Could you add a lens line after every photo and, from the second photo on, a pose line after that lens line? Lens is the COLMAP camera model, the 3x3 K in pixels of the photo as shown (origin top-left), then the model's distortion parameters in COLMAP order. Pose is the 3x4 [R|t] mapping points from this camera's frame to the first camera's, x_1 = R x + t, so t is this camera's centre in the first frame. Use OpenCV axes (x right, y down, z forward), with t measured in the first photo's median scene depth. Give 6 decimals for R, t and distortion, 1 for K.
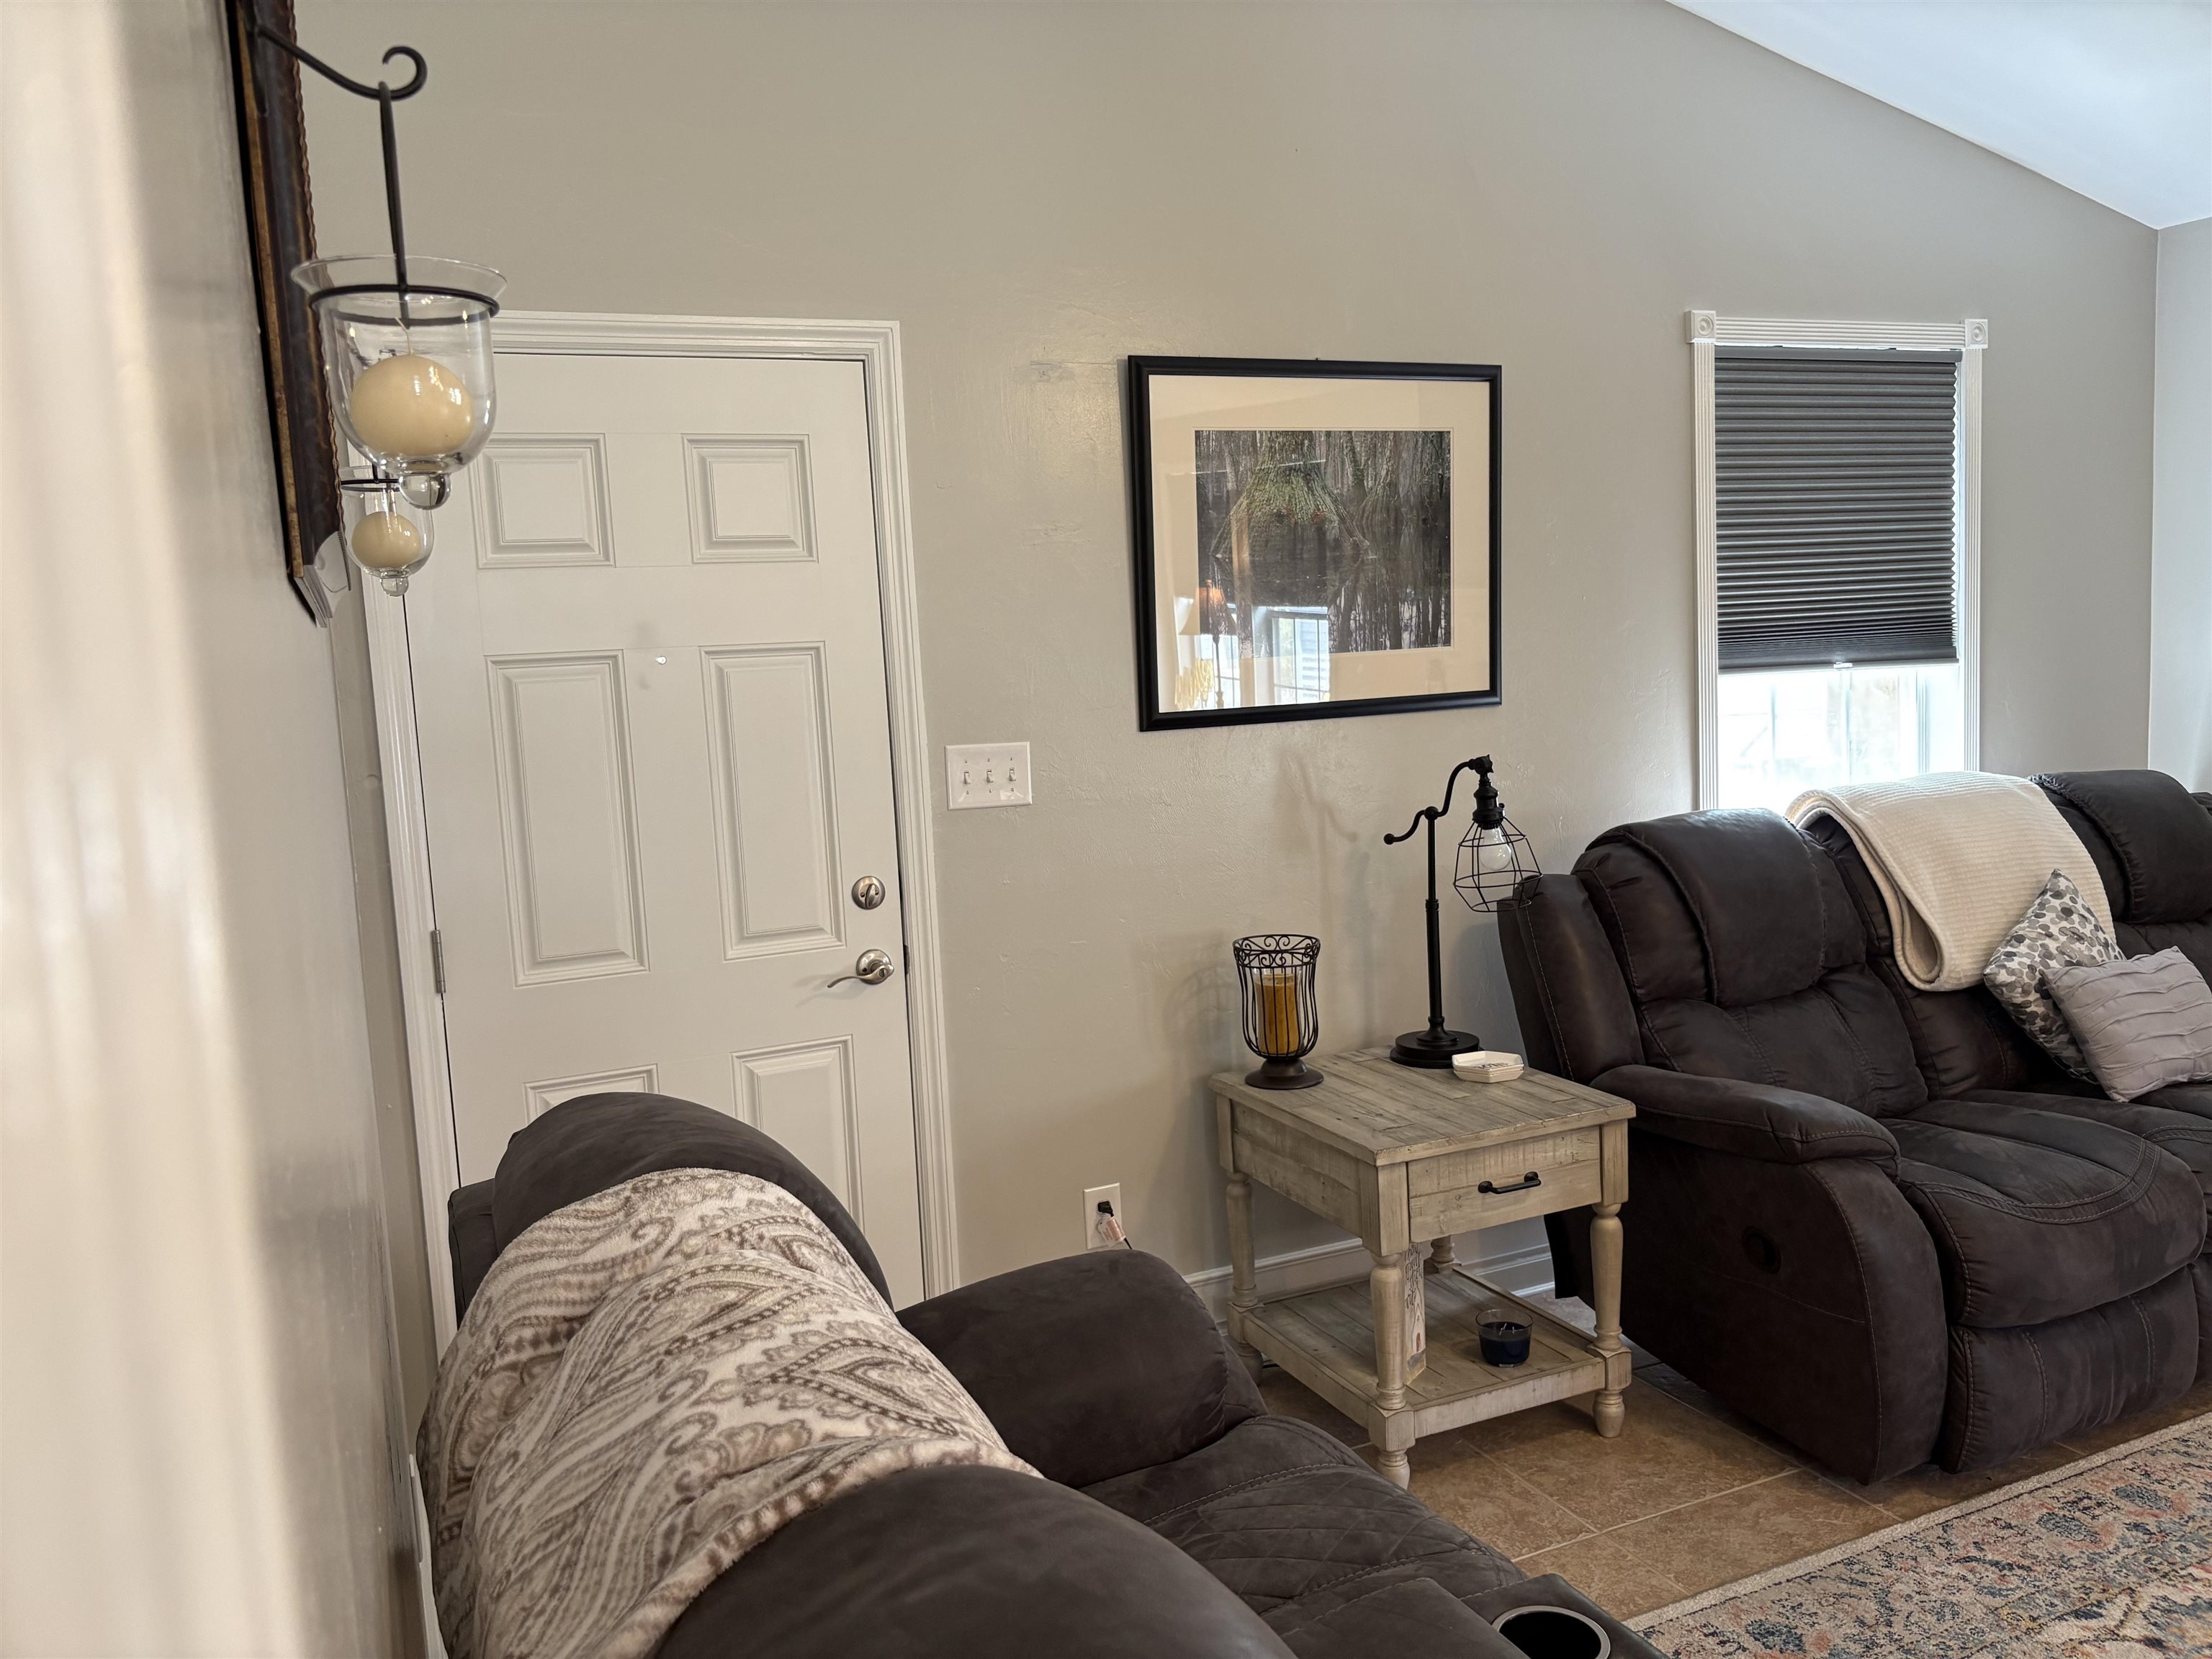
lens RADIAL K [[1676.4, 0, 1118.6], [0, 1676.4, 835.3], [0, 0, 1]] dist [0.054923, -0.061468]
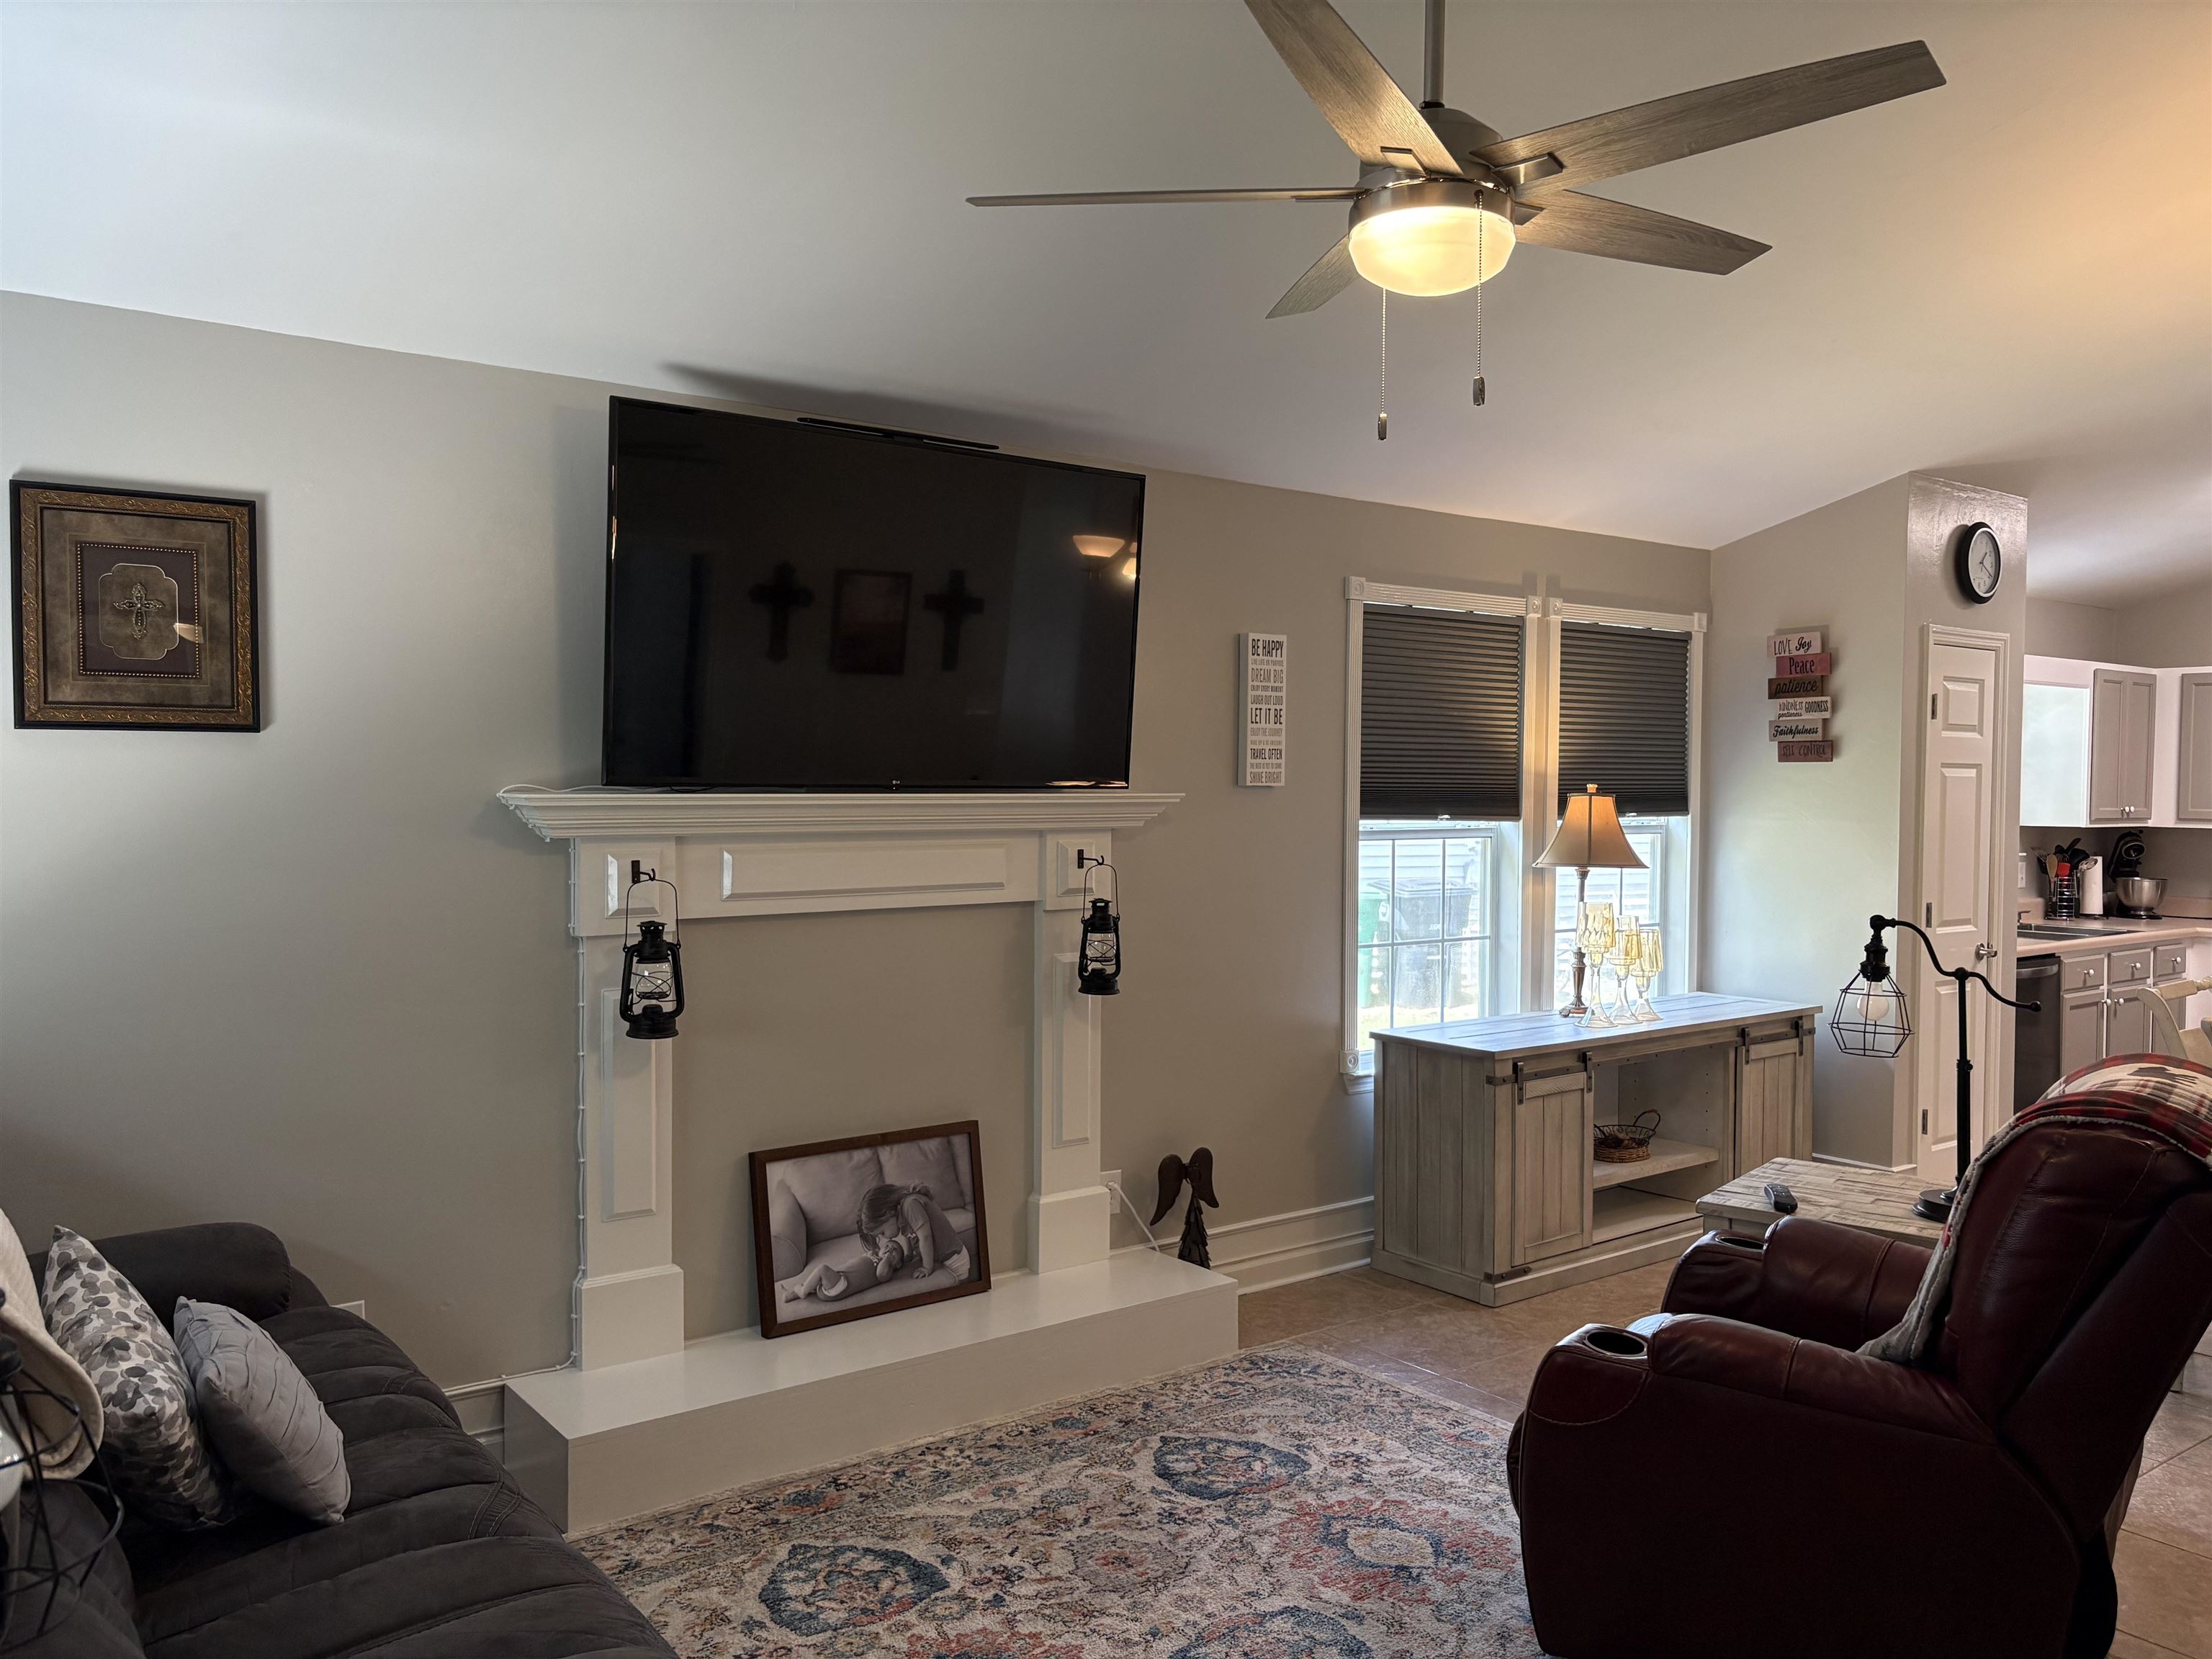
lens RADIAL K [[1676.4, 0, 1109.2], [0, 1676.4, 830.2], [0, 0, 1]] dist [0.054923, -0.061468]
pose [[-0.218005, 0.021963, 0.975701, -0.163612], [0.115604, 0.993289, 0.003470, -0.089623], [-0.969077, 0.113551, -0.219081, 0.798795]]
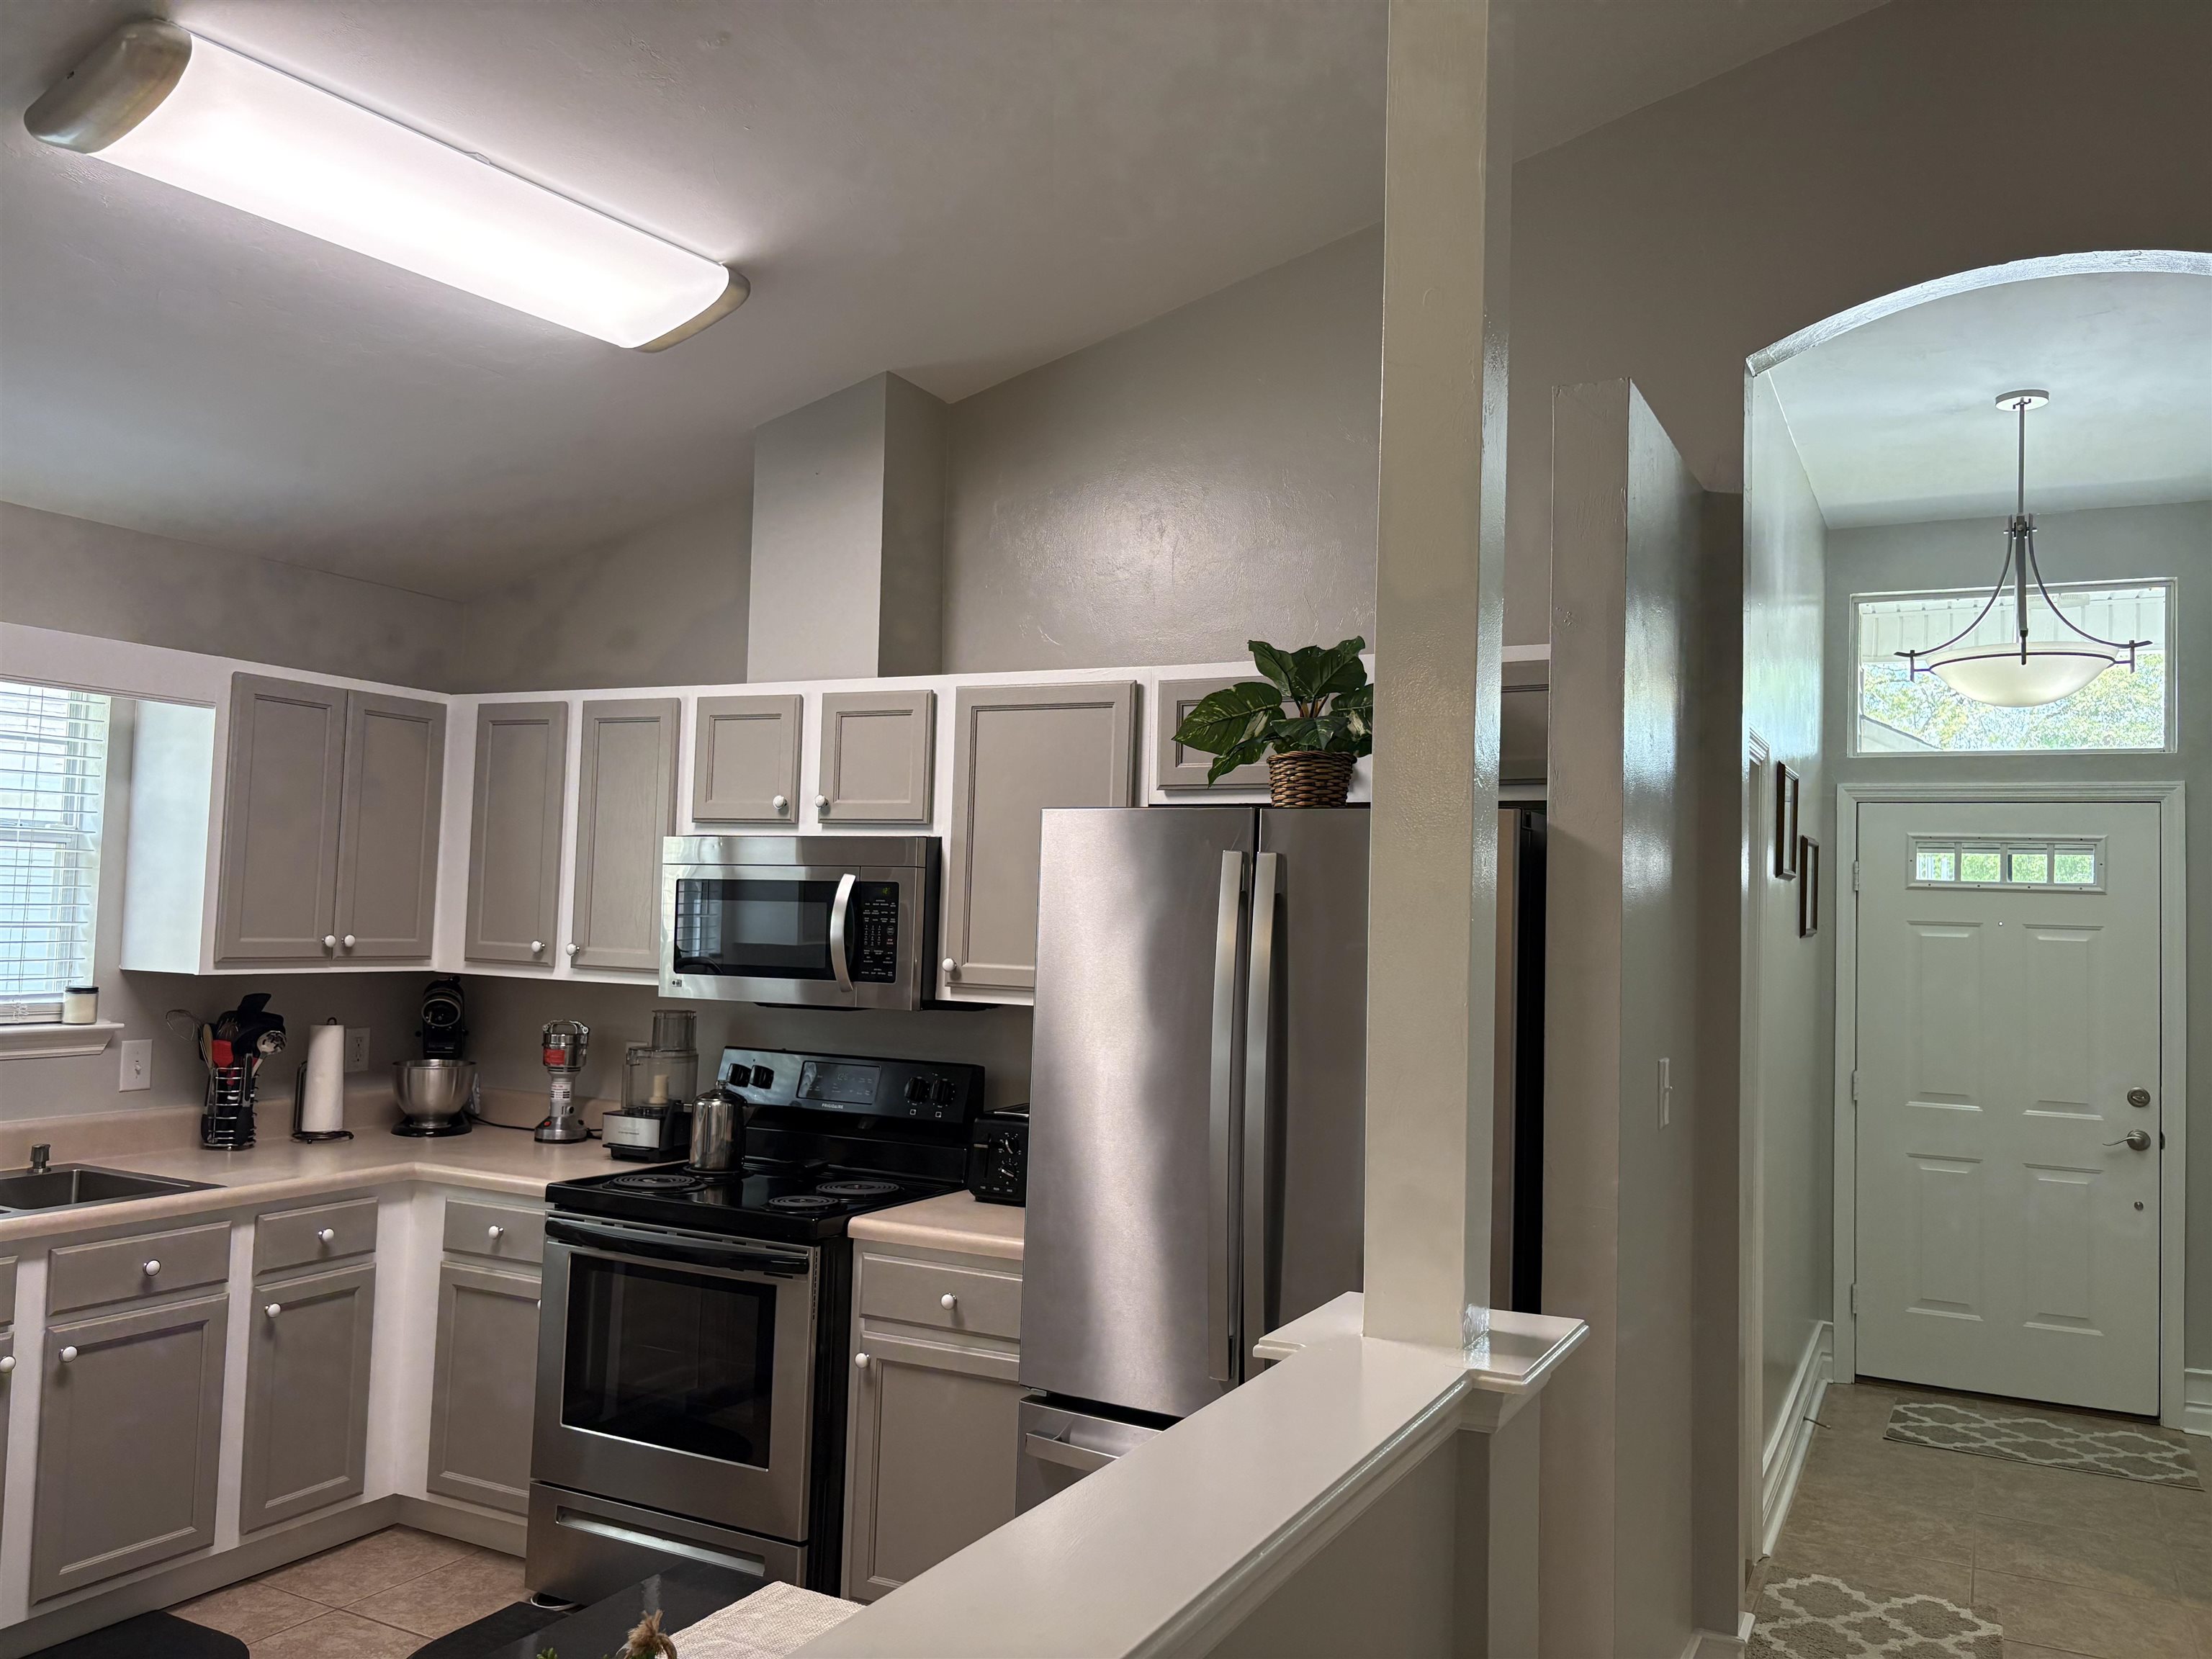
lens RADIAL K [[1676.4, 0, 1114.1], [0, 1676.4, 821.5], [0, 0, 1]] dist [0.054923, -0.061468]
pose [[-0.619759, 0.073566, 0.781337, 0.461339], [0.089705, 0.995712, -0.022596, 0.044271], [-0.779648, 0.056086, -0.623701, -0.748781]]
